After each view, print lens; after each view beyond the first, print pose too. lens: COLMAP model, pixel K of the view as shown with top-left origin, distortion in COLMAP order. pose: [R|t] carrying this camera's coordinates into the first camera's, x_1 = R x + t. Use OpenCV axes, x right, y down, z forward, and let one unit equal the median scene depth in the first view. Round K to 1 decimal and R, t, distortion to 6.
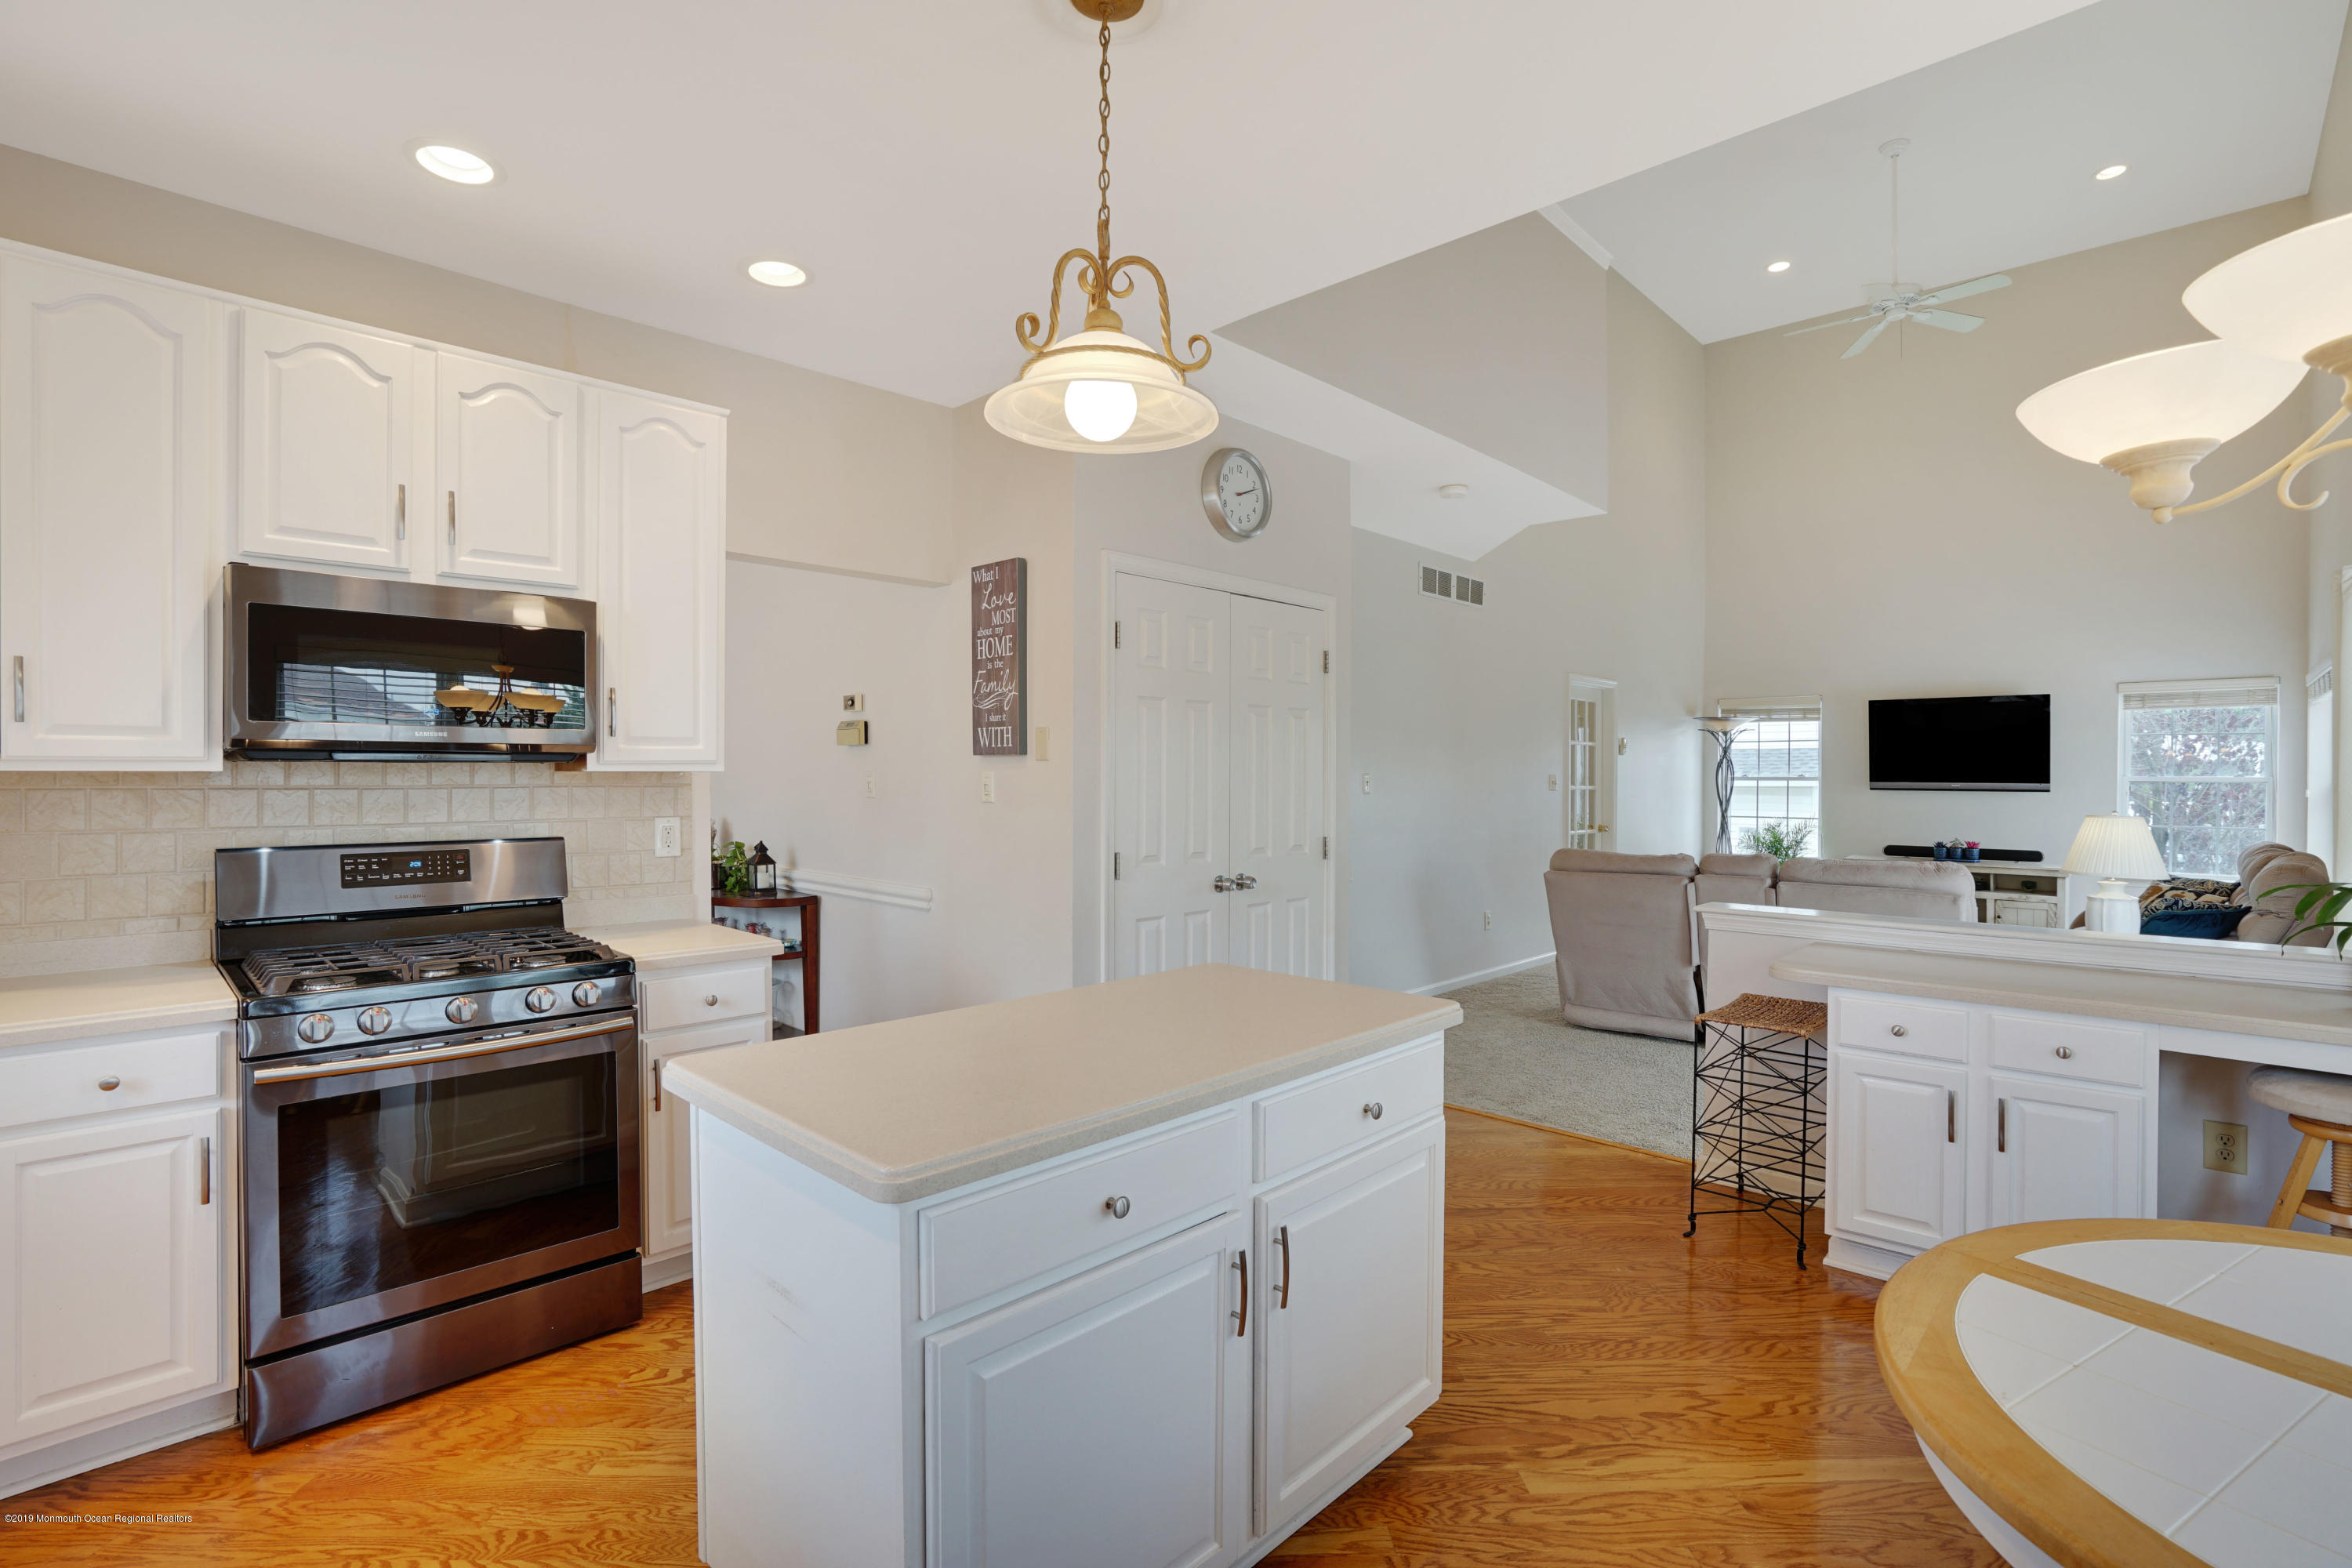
lens RADIAL K [[1105.0, 0, 1175.3], [0, 1105.0, 784.2], [0, 0, 1]] dist [-0.028899, 0.009747]
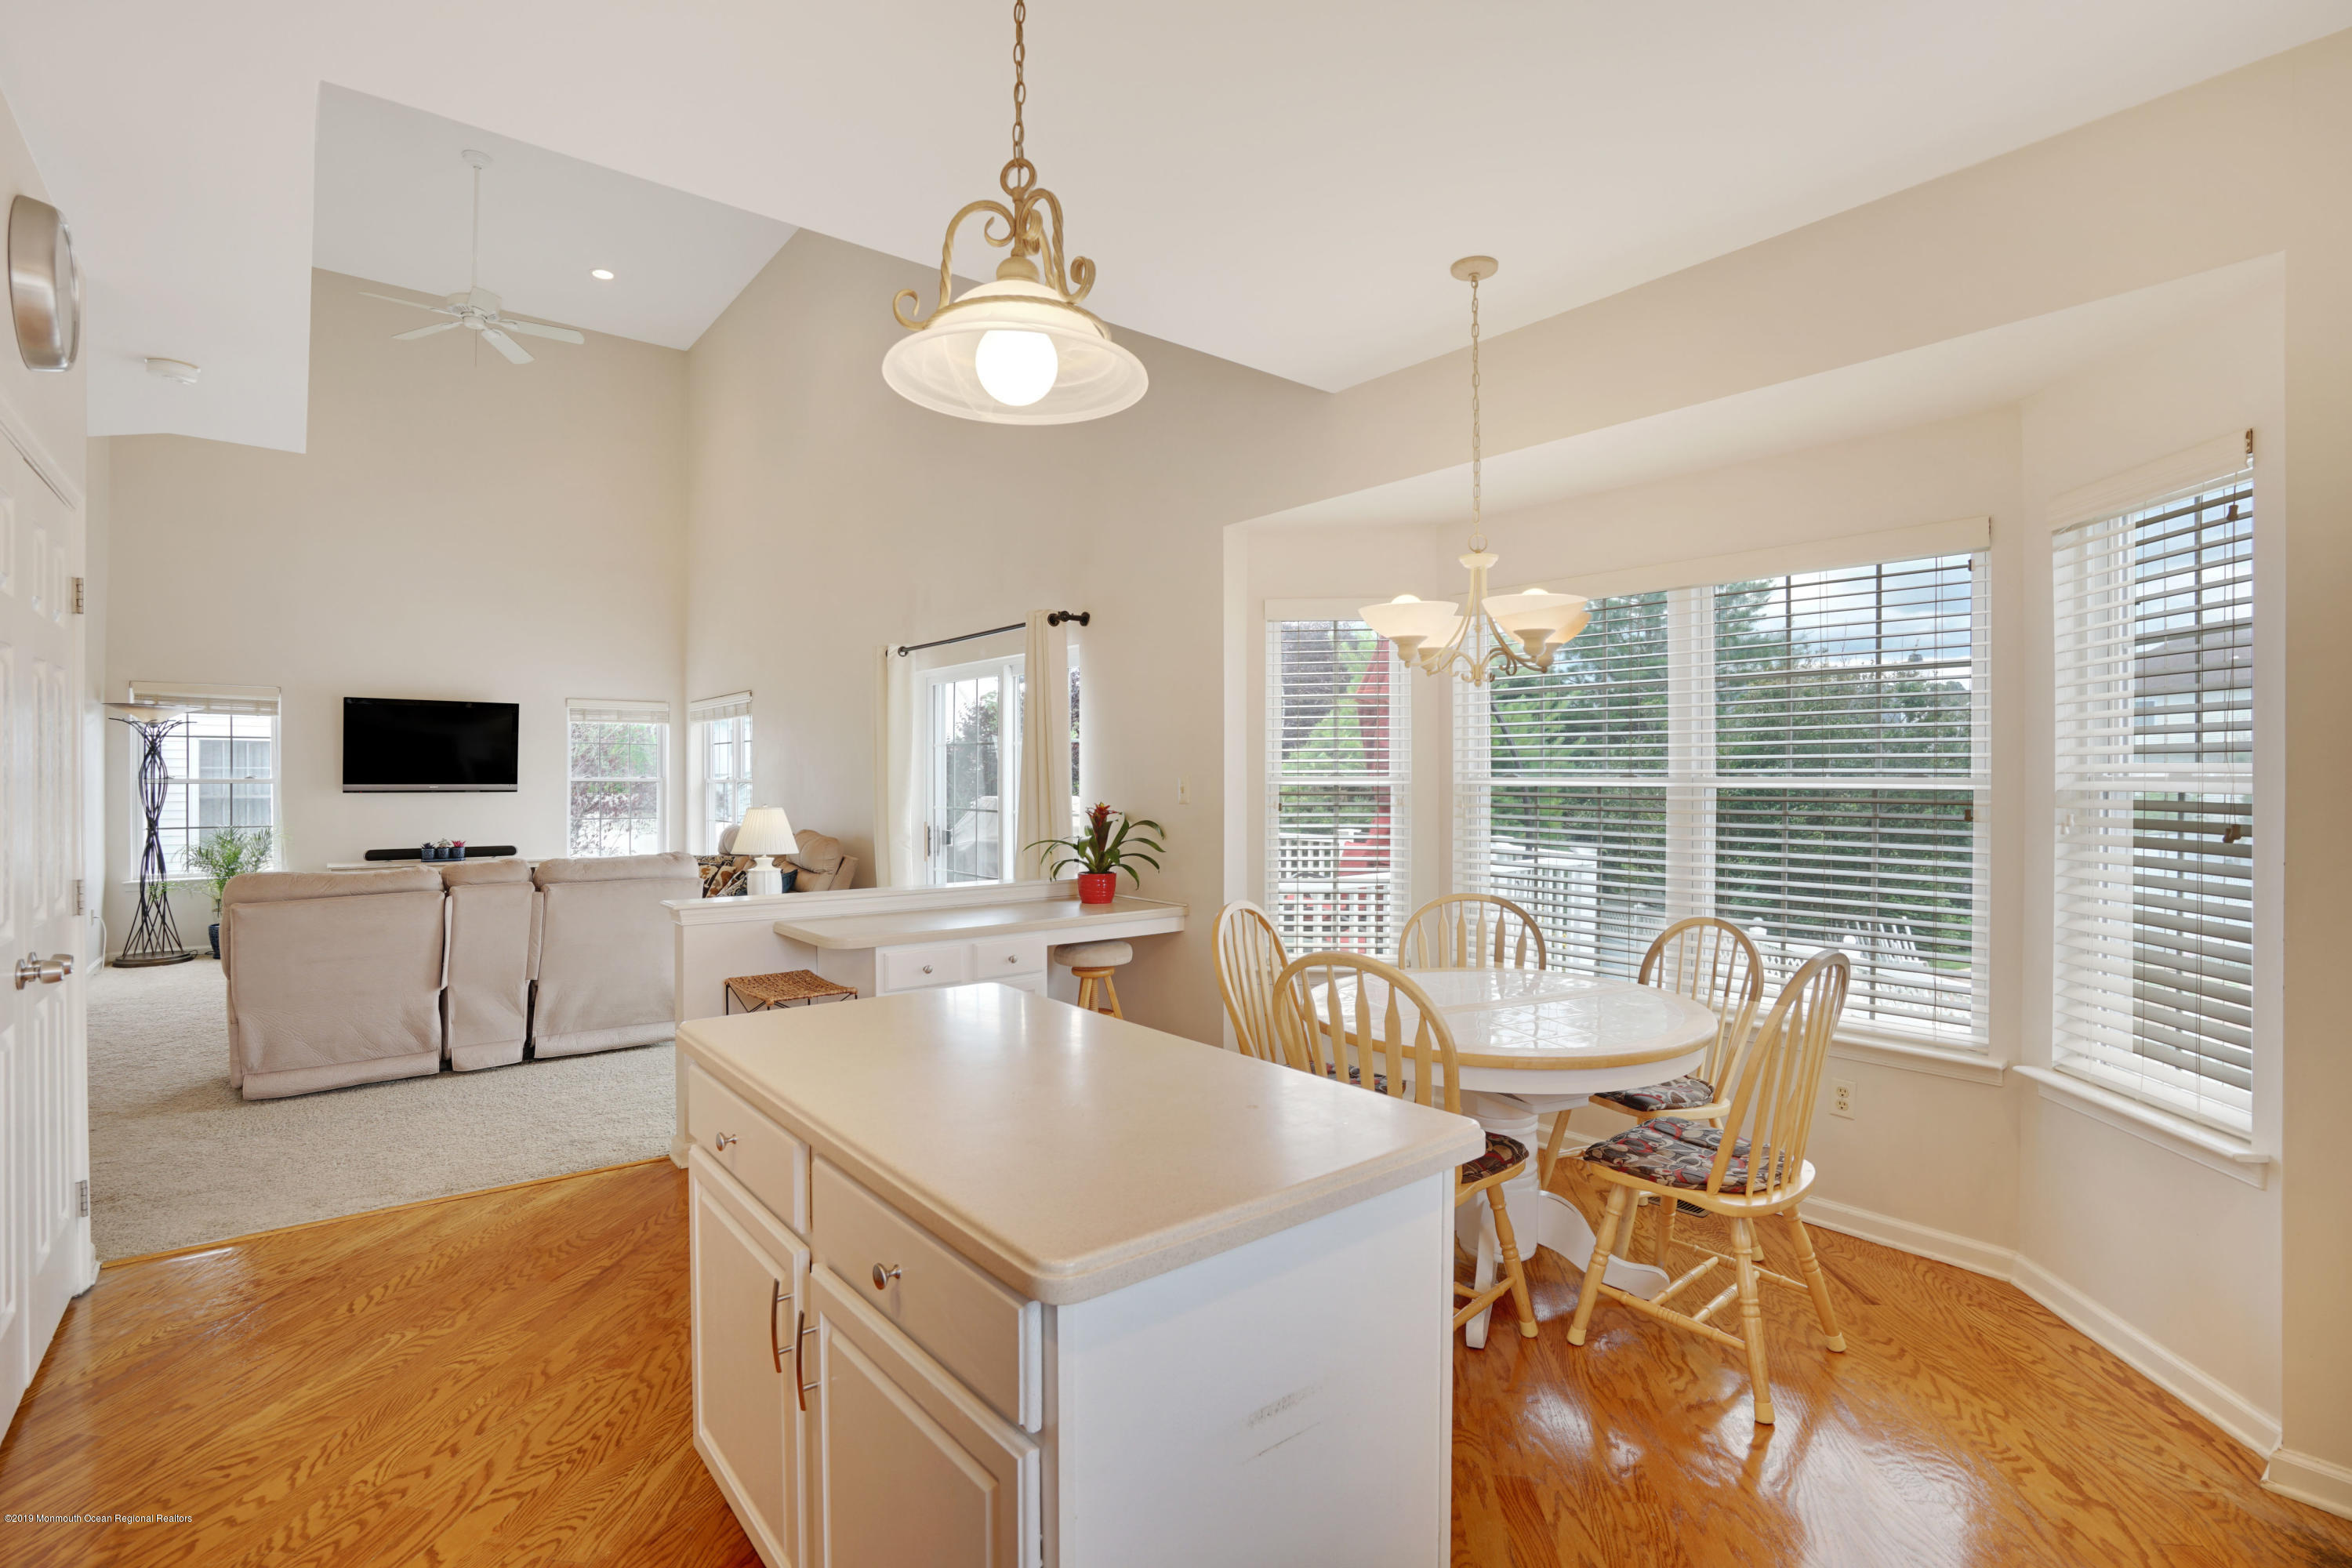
lens RADIAL K [[1105.0, 0, 1184.0], [0, 1105.0, 783.7], [0, 0, 1]] dist [-0.028899, 0.009747]
pose [[0.138656, -0.007882, 0.990309, -0.217814], [0.009812, 0.999930, 0.006585, -0.001951], [-0.990292, 0.008804, 0.138723, 0.176554]]
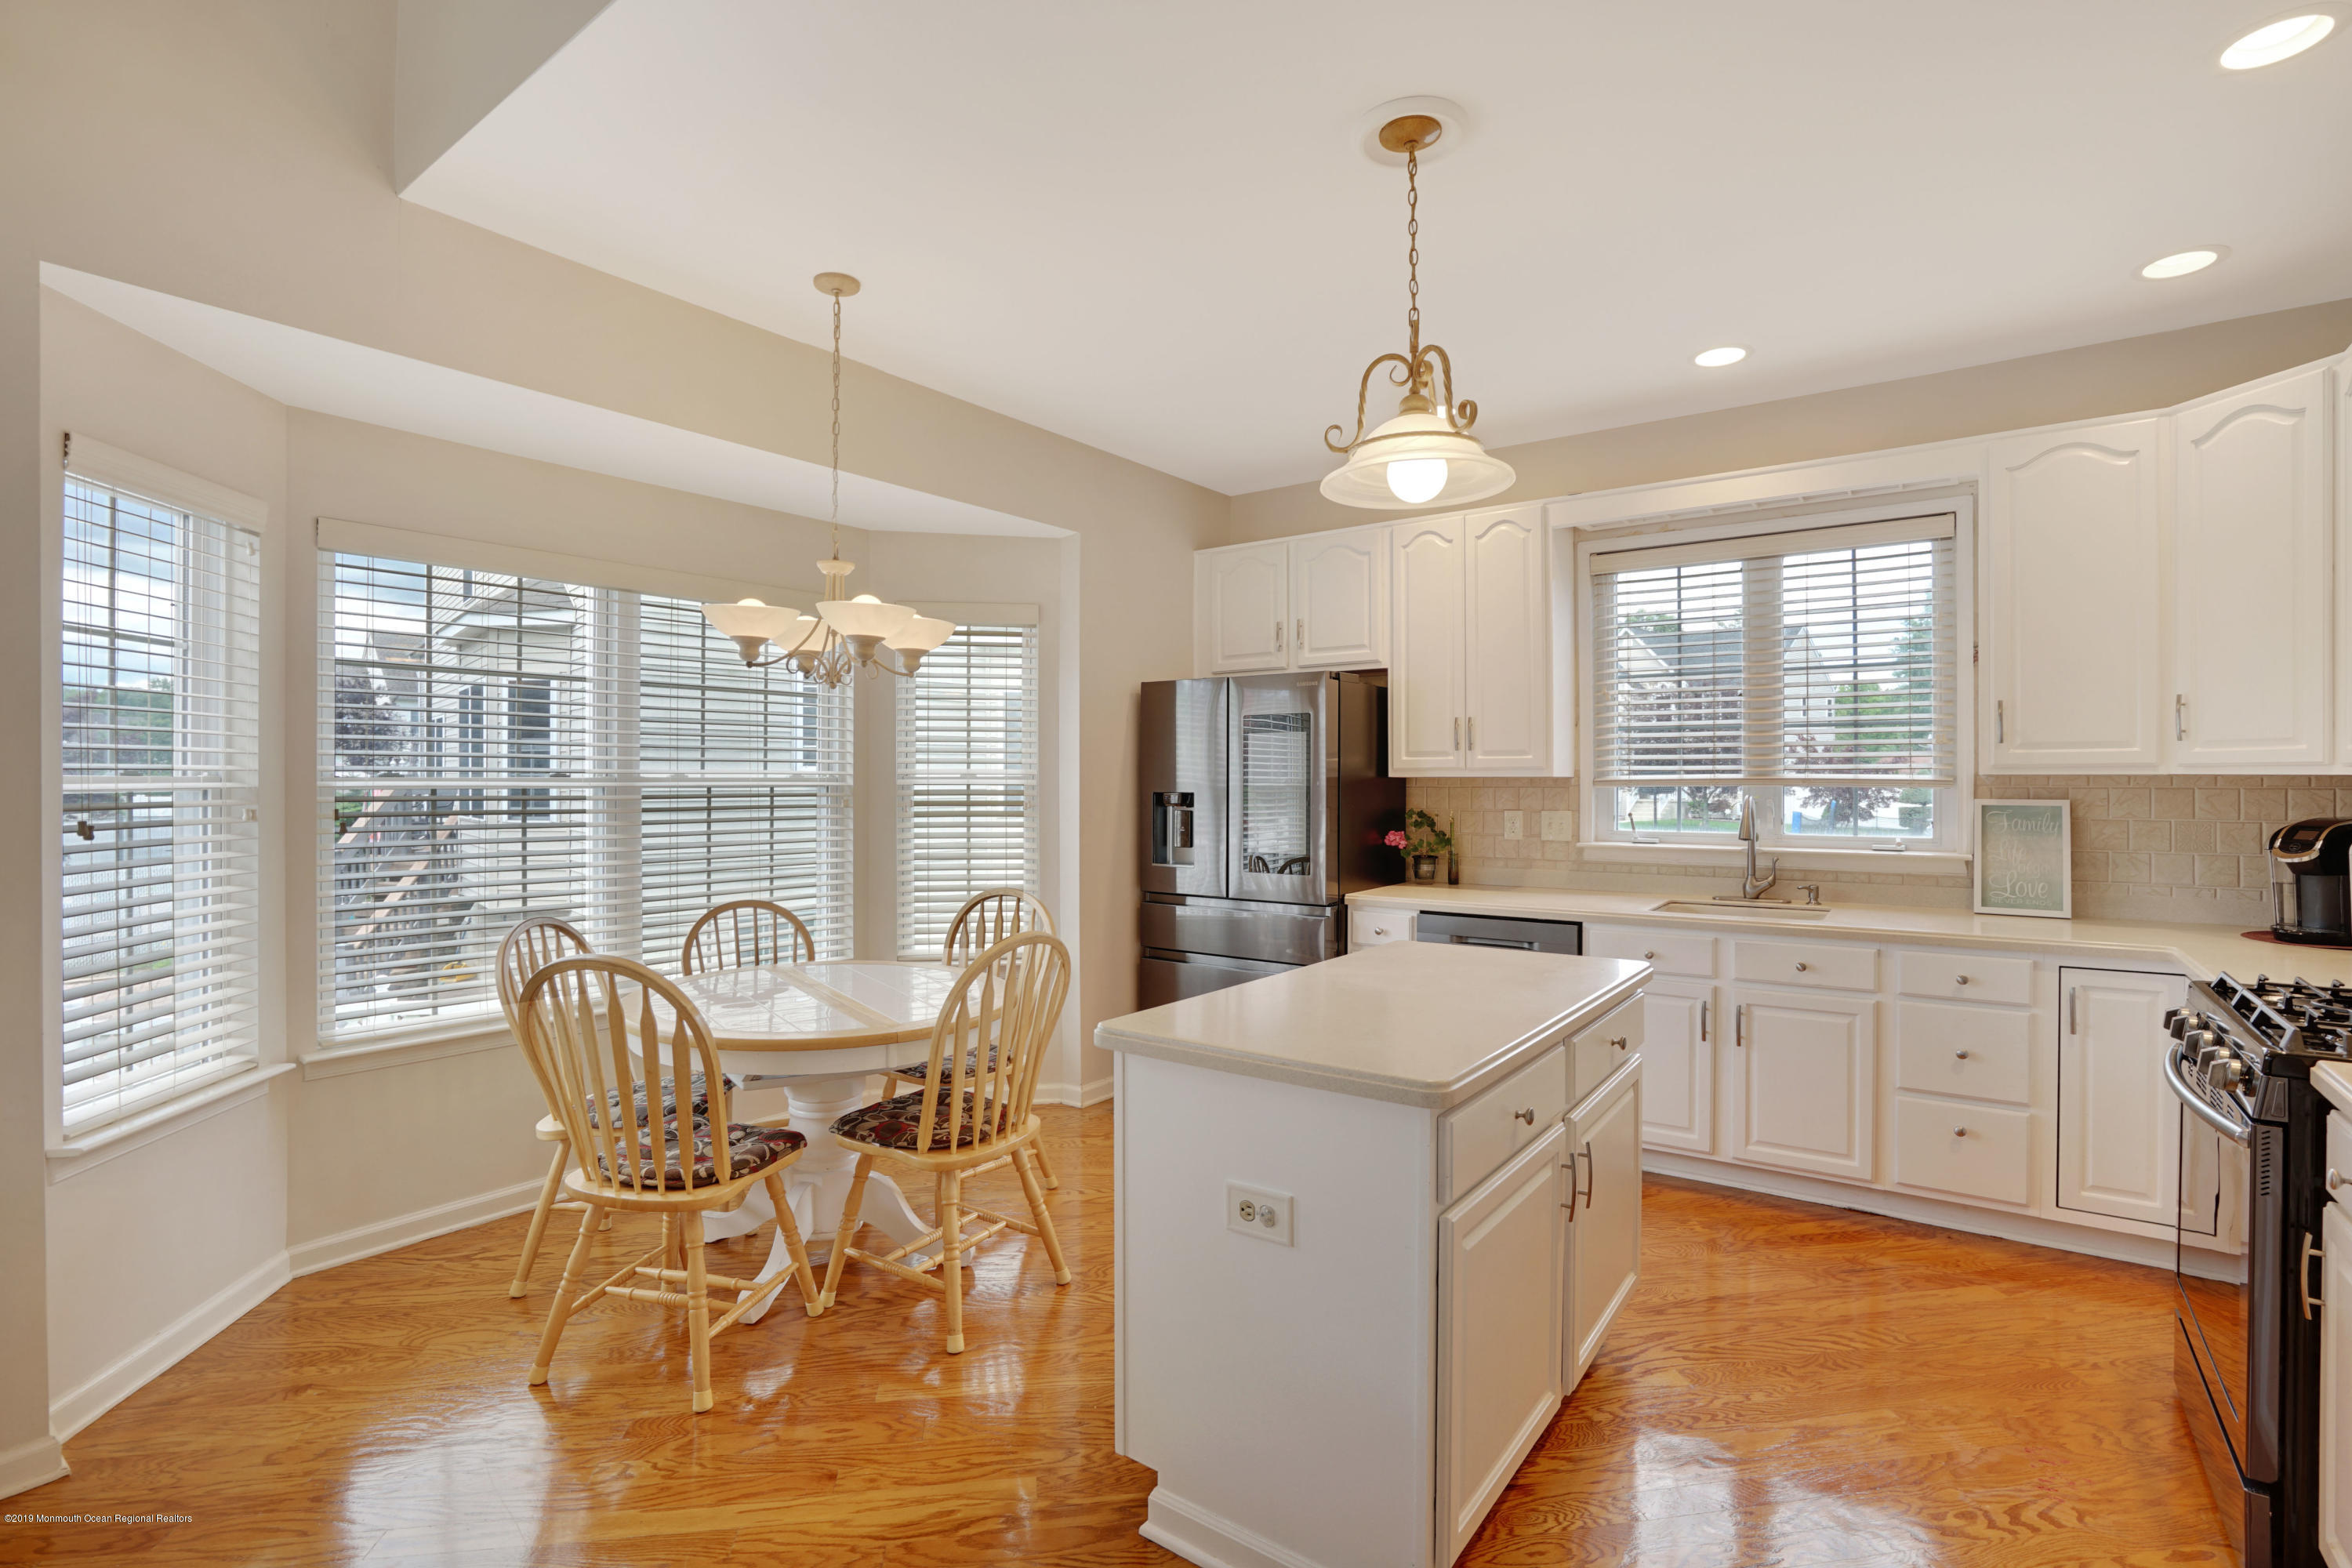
lens RADIAL K [[1105.0, 0, 1155.8], [0, 1105.0, 787.6], [0, 0, 1]] dist [-0.028899, 0.009747]
pose [[-0.991777, -0.006356, -0.127824, 0.087999], [-0.008020, 0.999890, 0.012510, -0.003098], [0.127730, 0.013433, -0.991718, 0.515265]]
